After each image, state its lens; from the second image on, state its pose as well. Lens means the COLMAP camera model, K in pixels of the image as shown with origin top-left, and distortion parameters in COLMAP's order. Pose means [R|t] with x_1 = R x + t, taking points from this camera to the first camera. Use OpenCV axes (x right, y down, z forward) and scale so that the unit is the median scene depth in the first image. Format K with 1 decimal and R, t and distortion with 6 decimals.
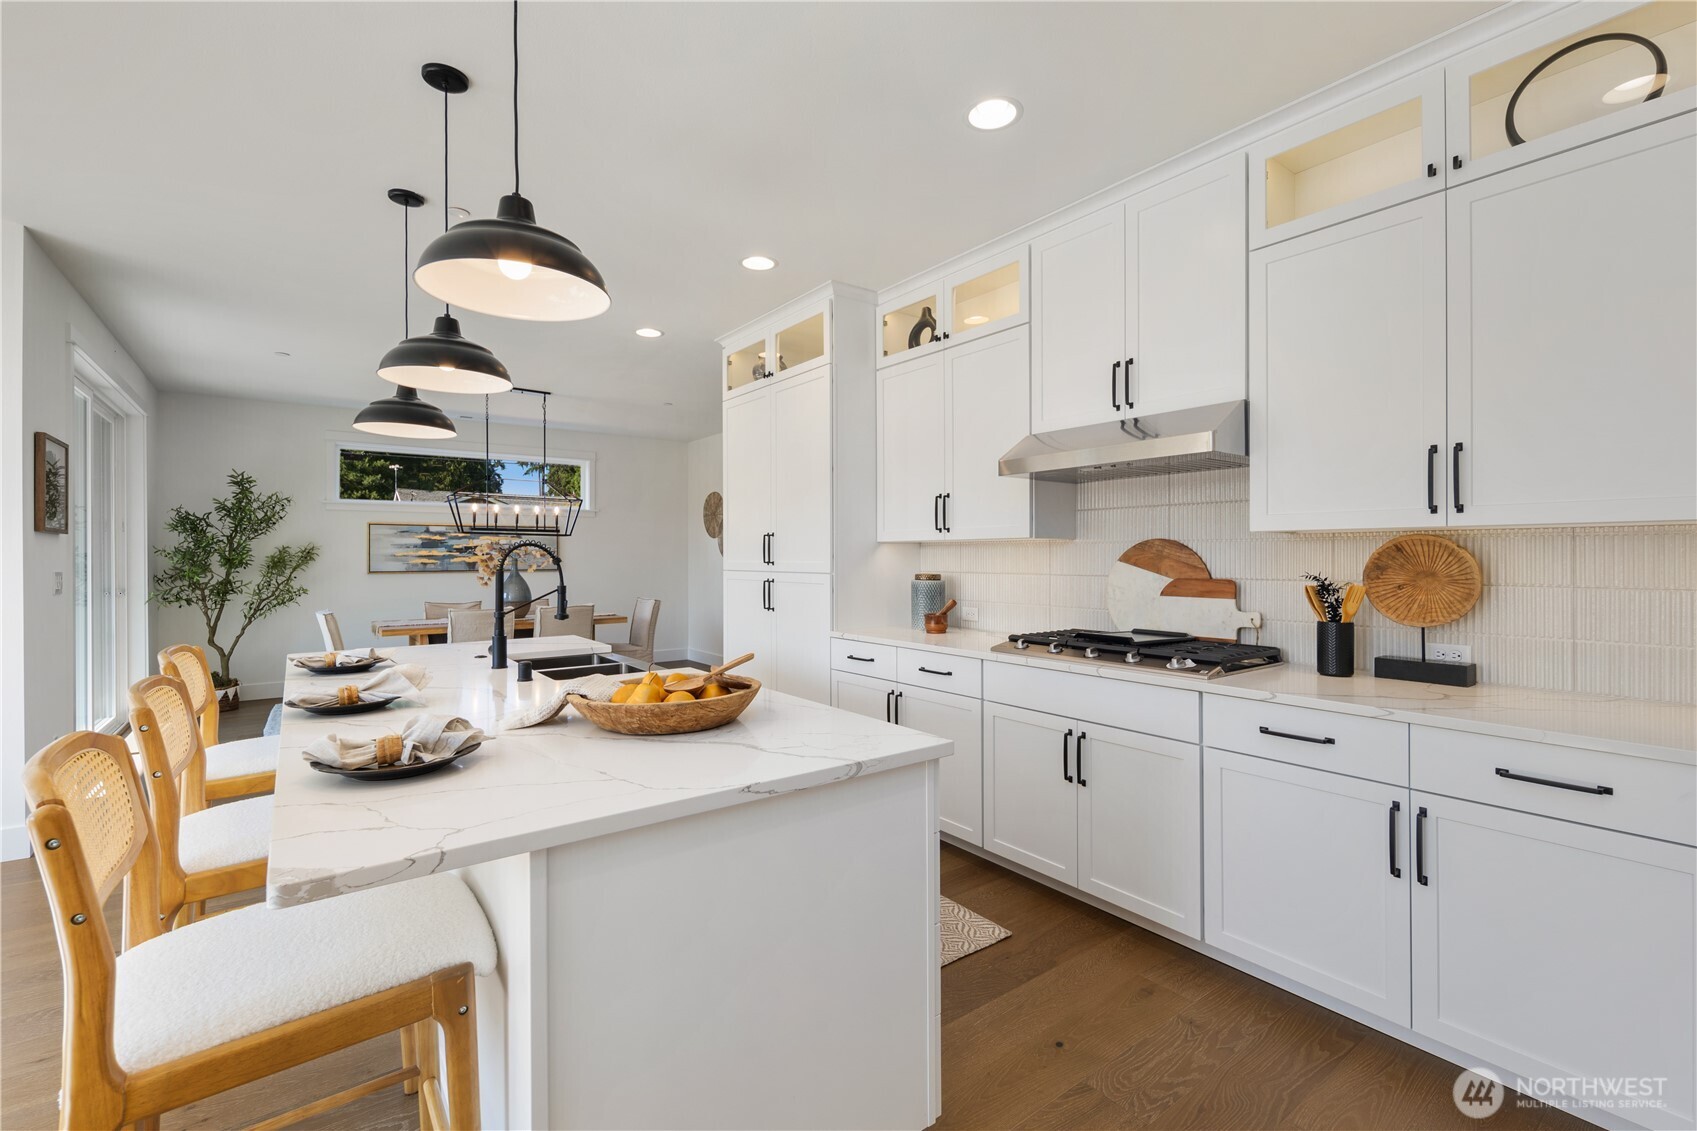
lens RADIAL K [[740.2, 0, 855.1], [0, 740.2, 551.9], [0, 0, 1]] dist [0.003015, -0.003636]
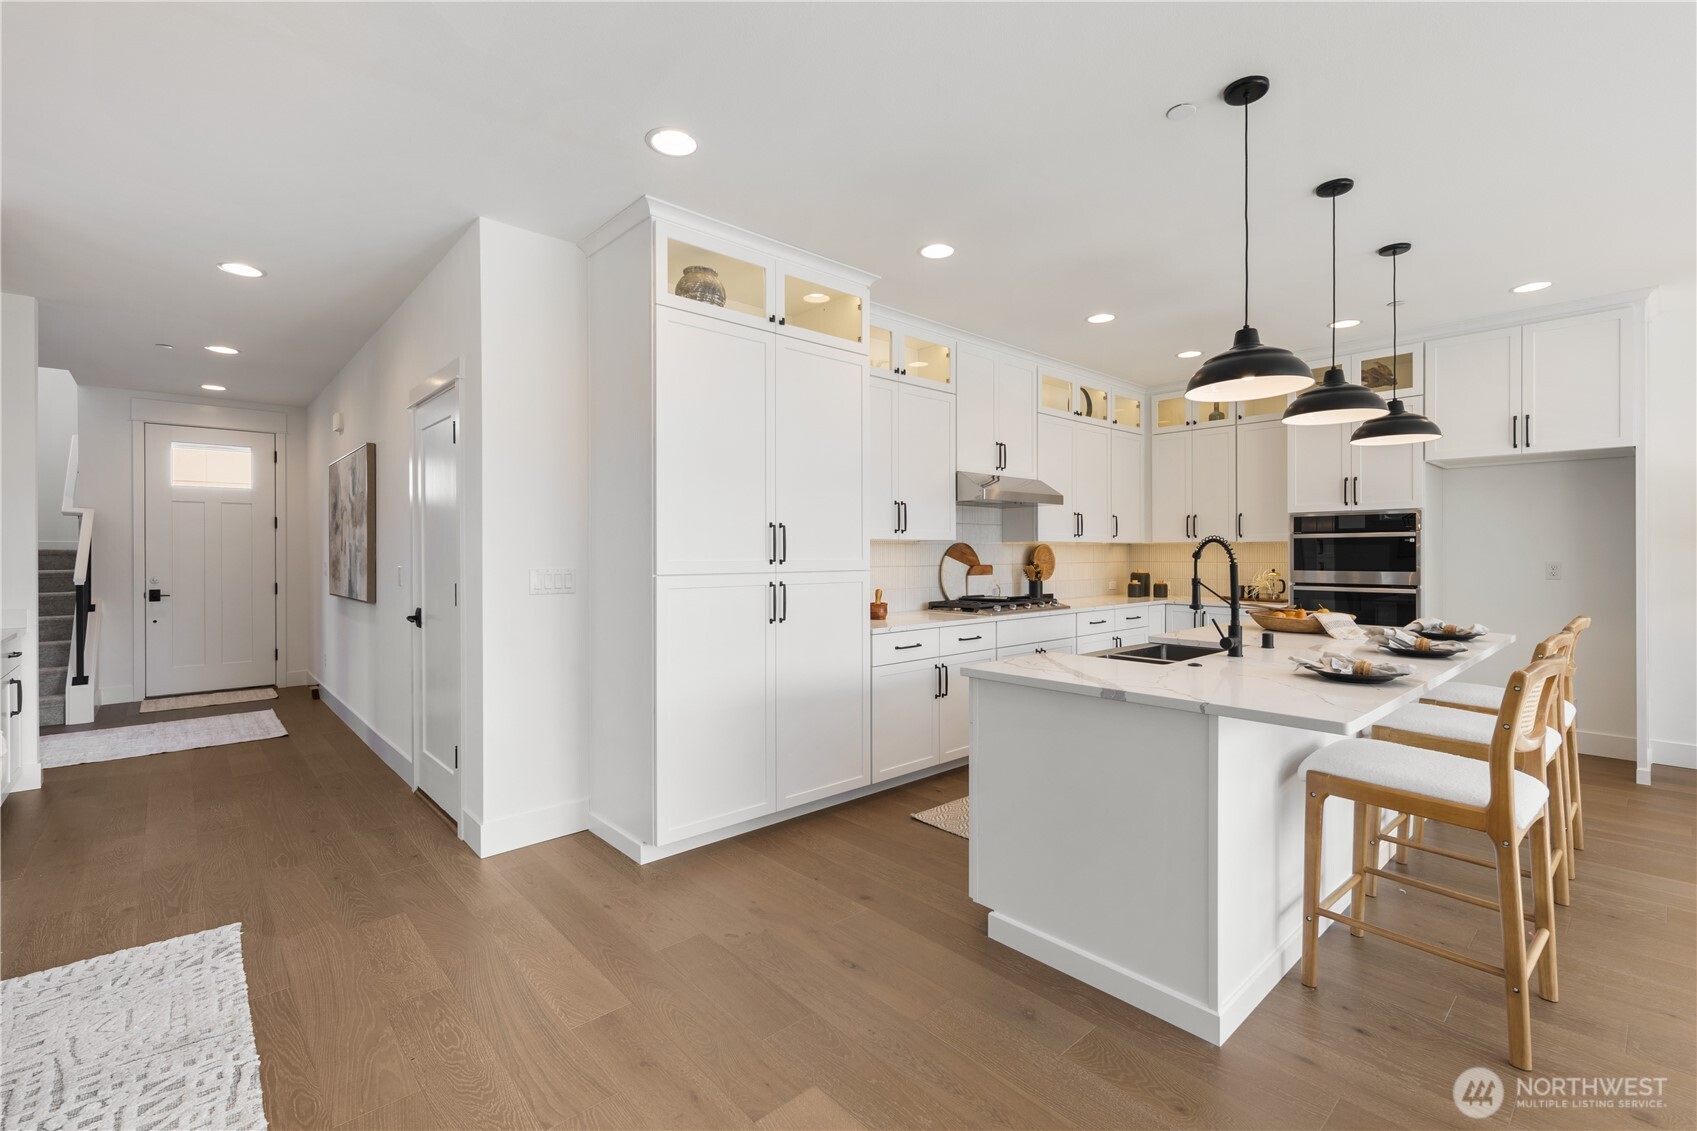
lens RADIAL K [[740.2, 0, 855.1], [0, 740.2, 551.9], [0, 0, 1]] dist [0.003015, -0.003636]
pose [[-0.087189, 0.001729, 0.996190, -1.222221], [-0.005902, 0.999980, -0.002252, 0.008328], [-0.996174, -0.006076, -0.087177, 1.334025]]
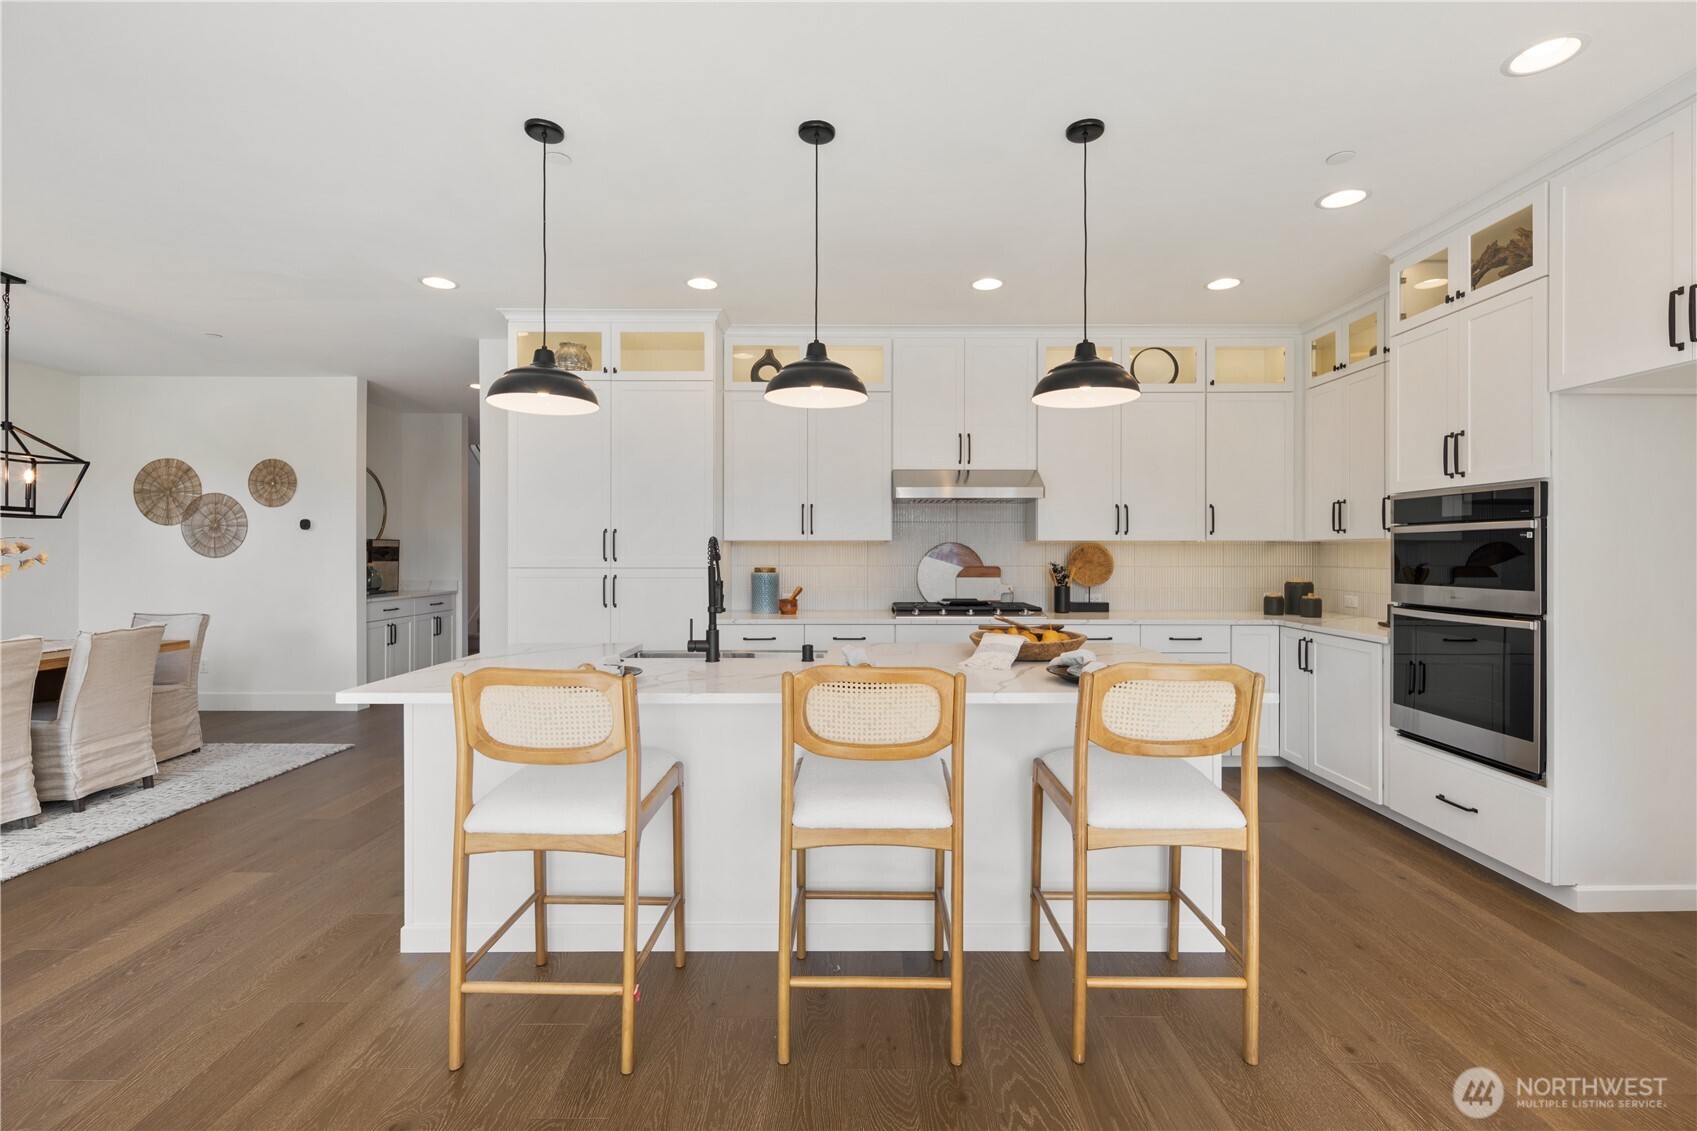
lens RADIAL K [[740.2, 0, 855.1], [0, 740.2, 551.9], [0, 0, 1]] dist [0.003015, -0.003636]
pose [[0.604381, -0.000588, 0.796695, -0.966102], [-0.008029, 0.999944, 0.006828, -0.005966], [-0.796655, -0.010523, 0.604343, 0.177600]]
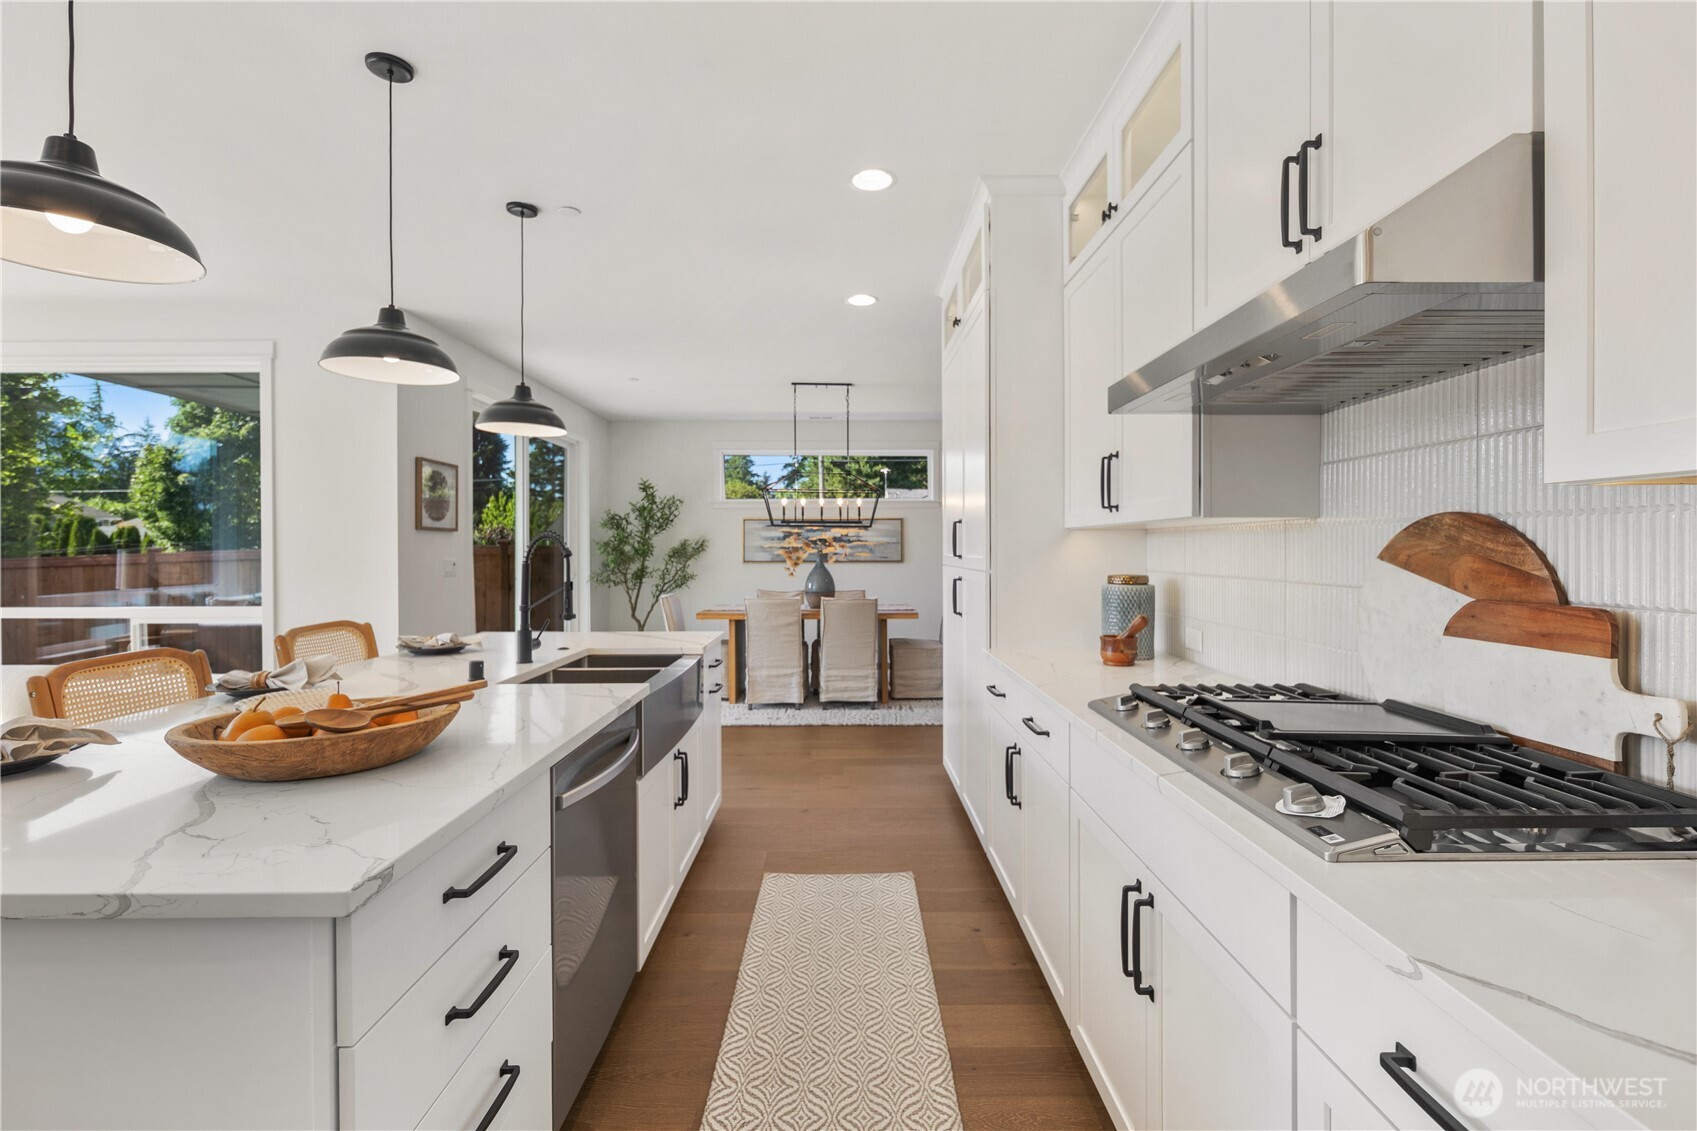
lens RADIAL K [[740.2, 0, 855.1], [0, 740.2, 551.9], [0, 0, 1]] dist [0.003015, -0.003636]
pose [[0.804406, 0.003931, -0.594067, 0.367734], [0.003030, 0.999938, 0.010720, 0.000879], [0.594072, -0.010423, 0.804344, 0.385305]]
